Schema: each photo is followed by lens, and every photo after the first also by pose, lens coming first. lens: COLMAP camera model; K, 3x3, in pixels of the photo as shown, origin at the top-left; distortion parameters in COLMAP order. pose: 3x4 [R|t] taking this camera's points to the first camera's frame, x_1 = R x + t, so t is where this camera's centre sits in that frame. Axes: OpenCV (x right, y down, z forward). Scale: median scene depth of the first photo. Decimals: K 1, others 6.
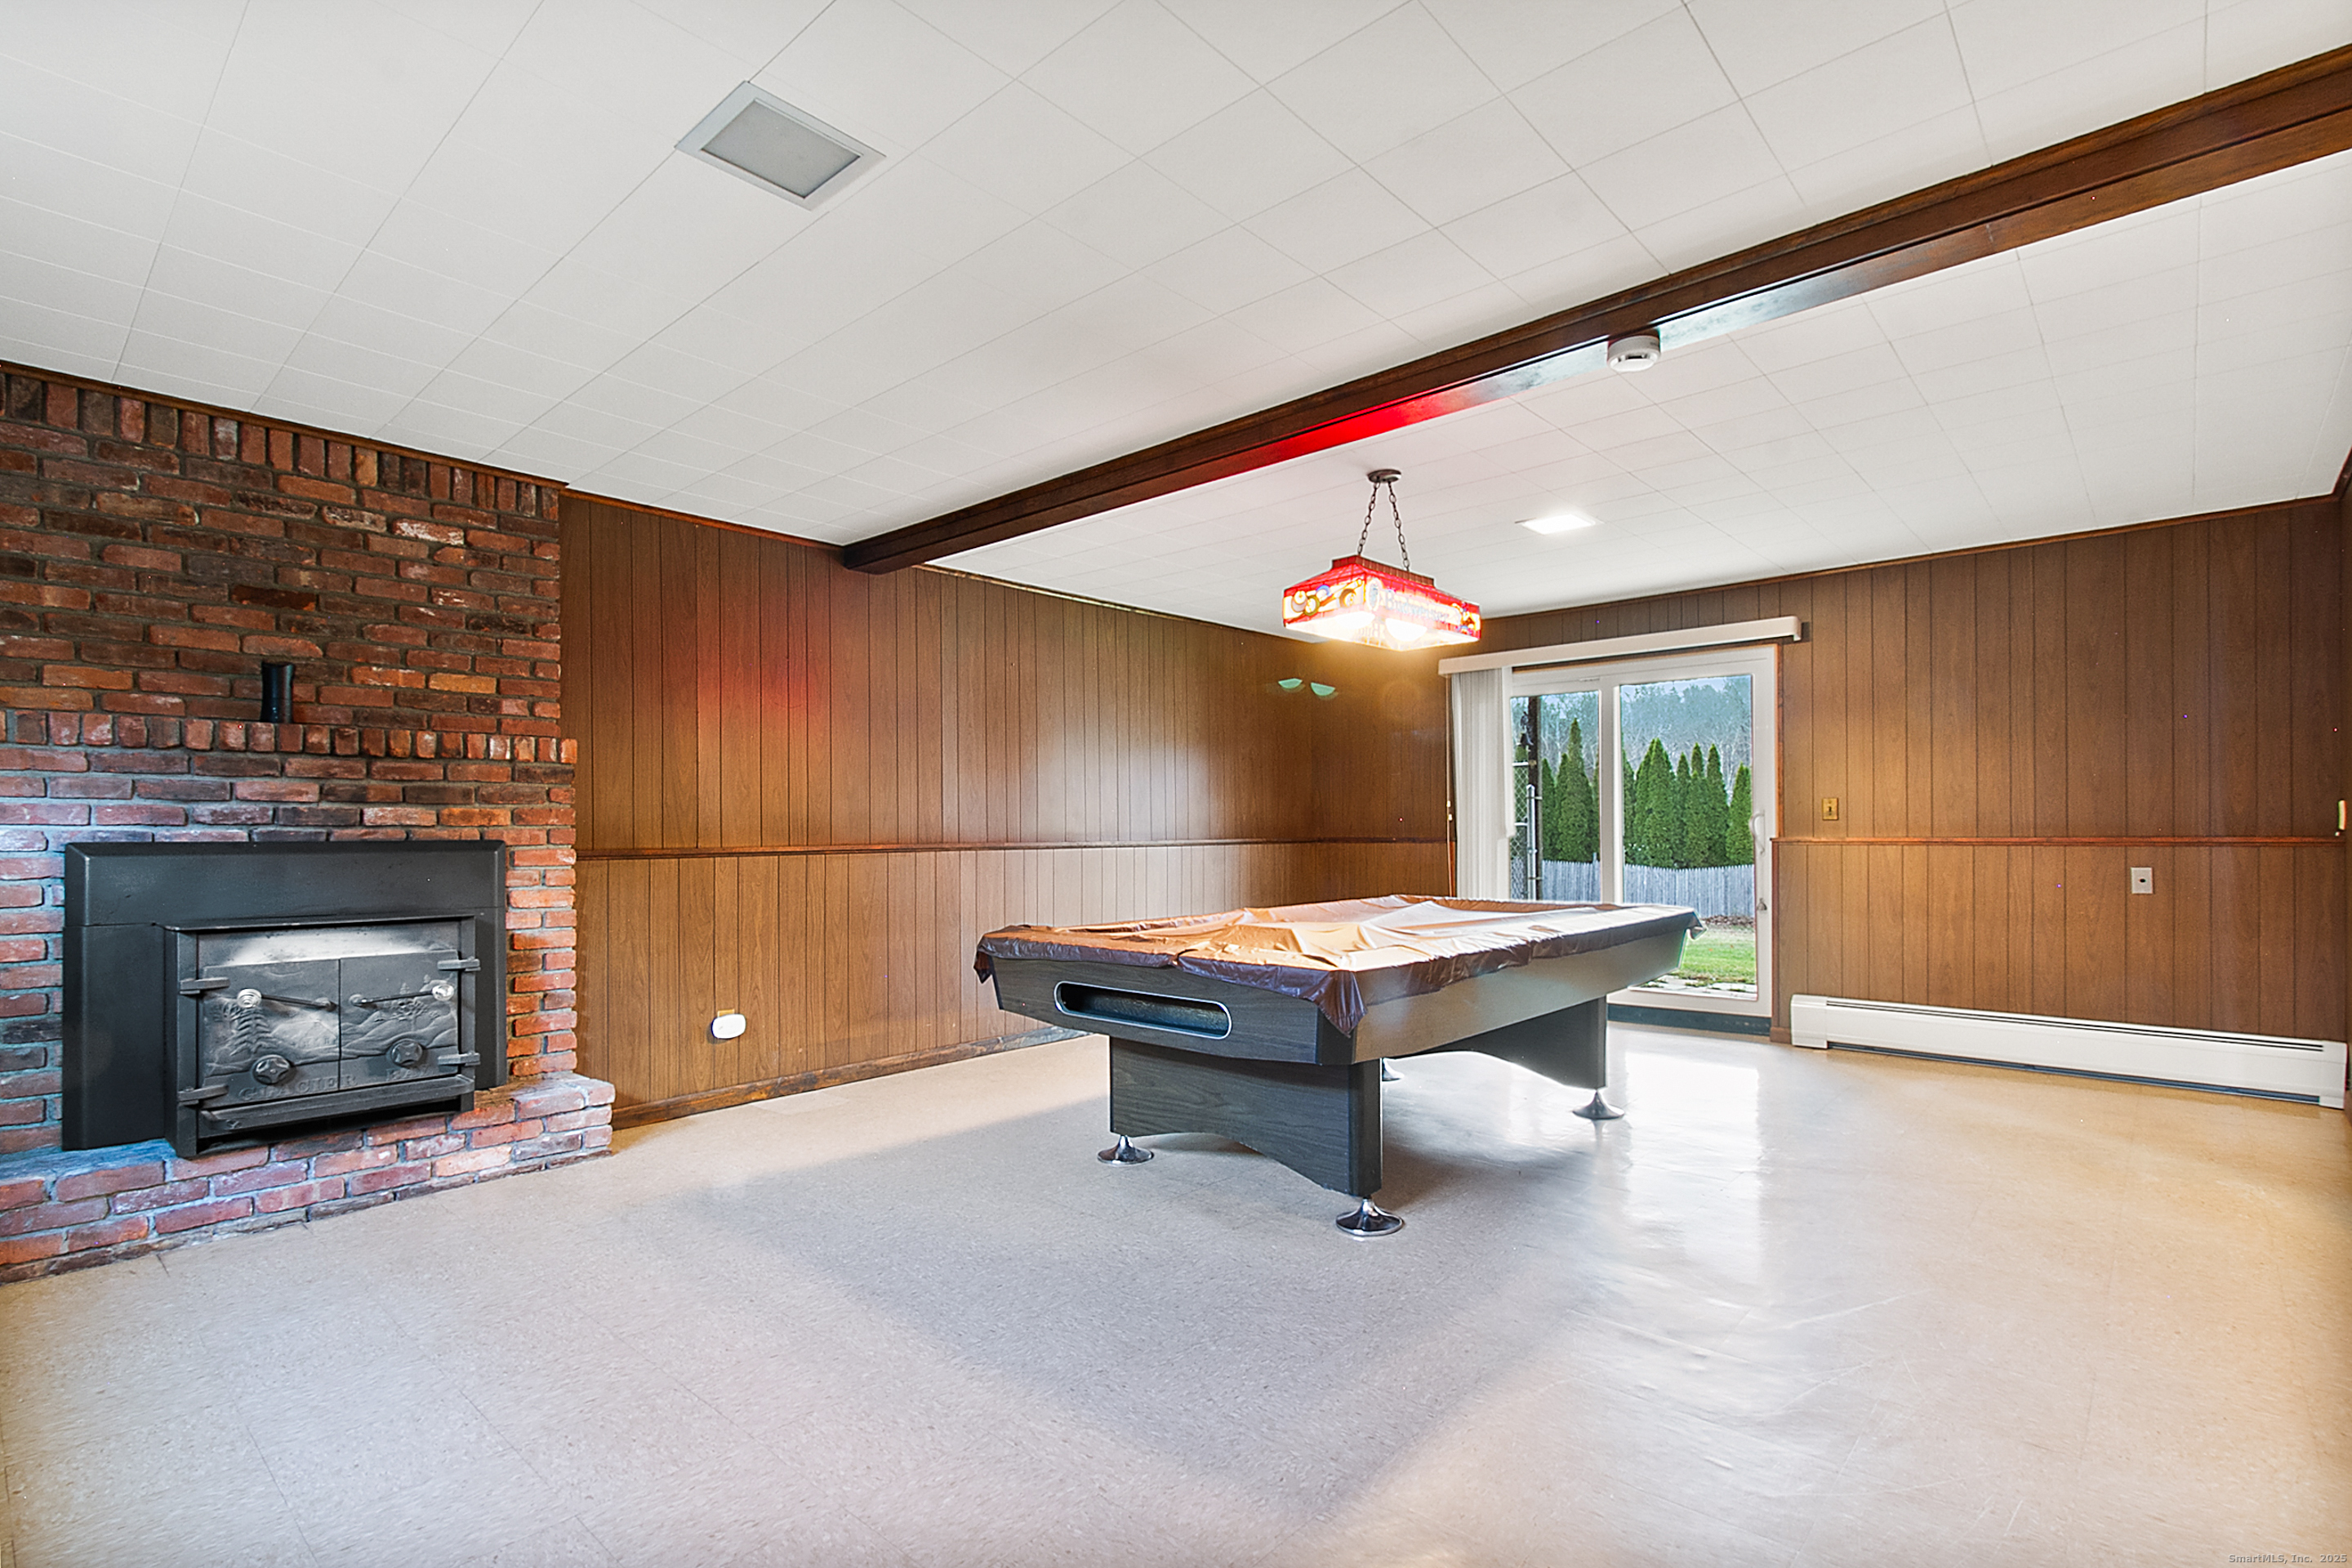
lens RADIAL K [[1125.8, 0, 1169.4], [0, 1125.8, 814.2], [0, 0, 1]] dist [0.025836, 0.000145]
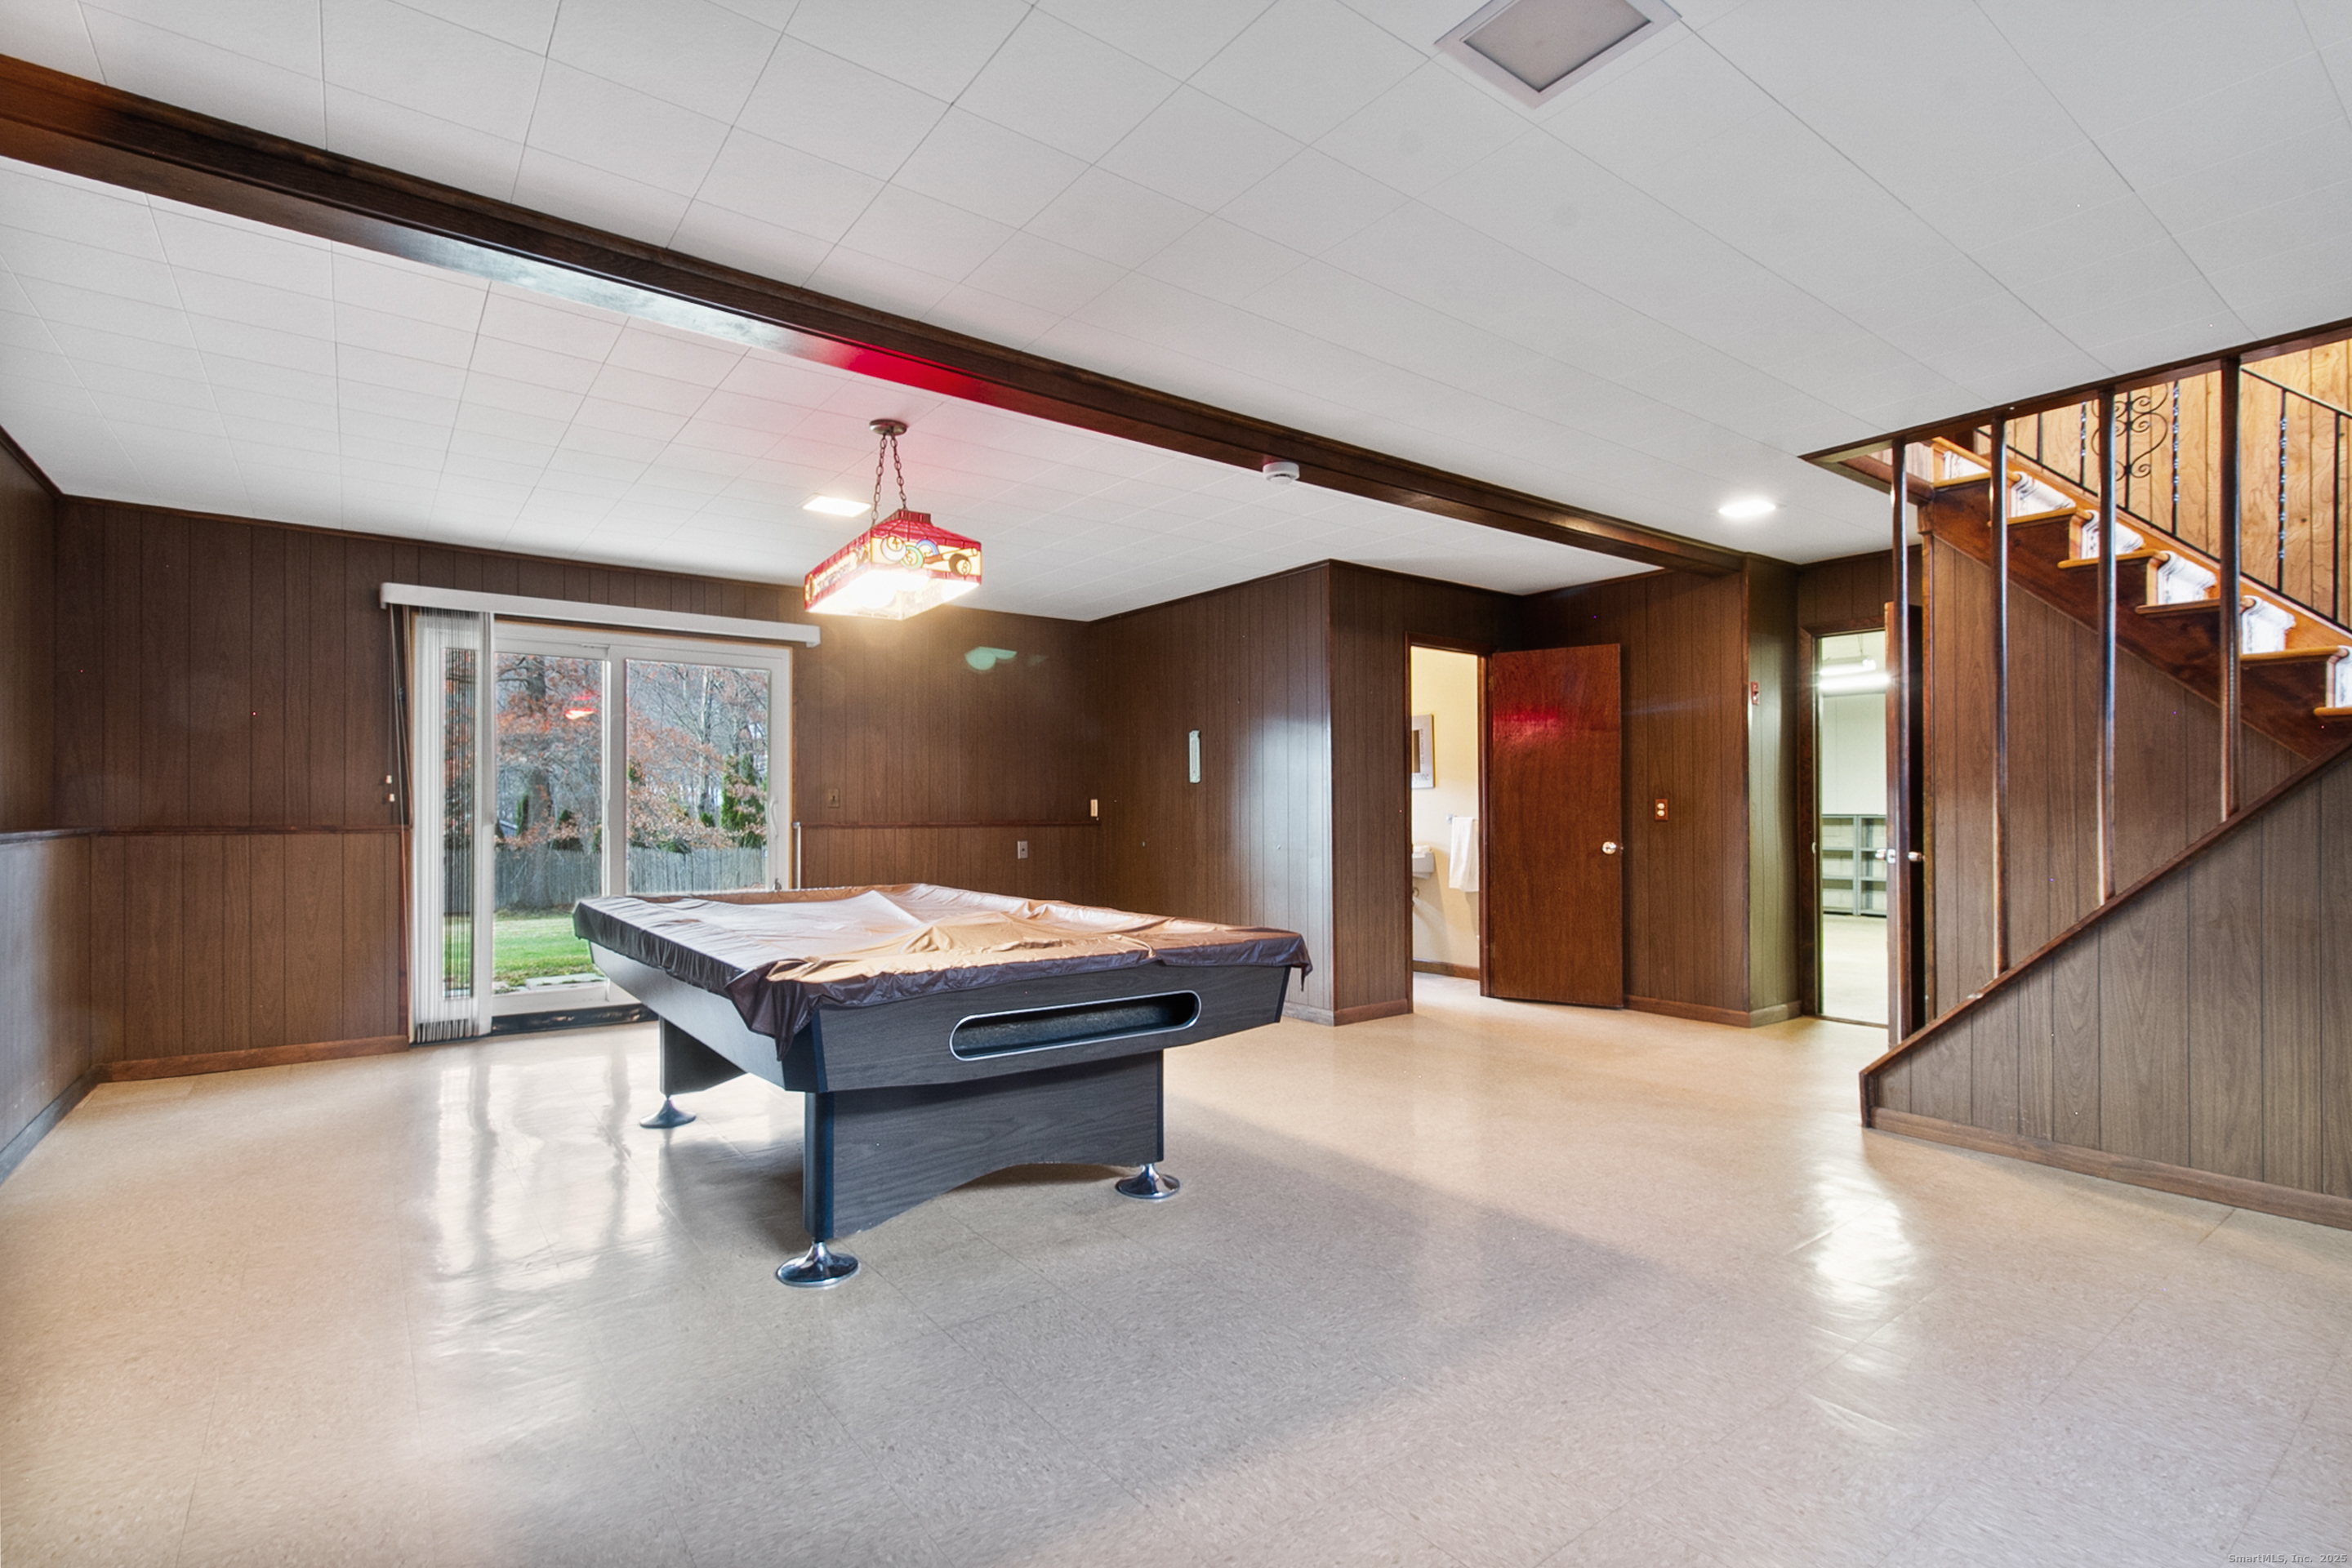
lens RADIAL K [[1116.2, 0, 1188.0], [0, 1116.2, 791.5], [0, 0, 1]] dist [0.002998, 0.000450]
pose [[0.164572, 0.024595, 0.986058, -0.621780], [-0.014033, 0.999646, -0.022592, 0.011769], [-0.986265, -0.010120, 0.164859, 0.578104]]
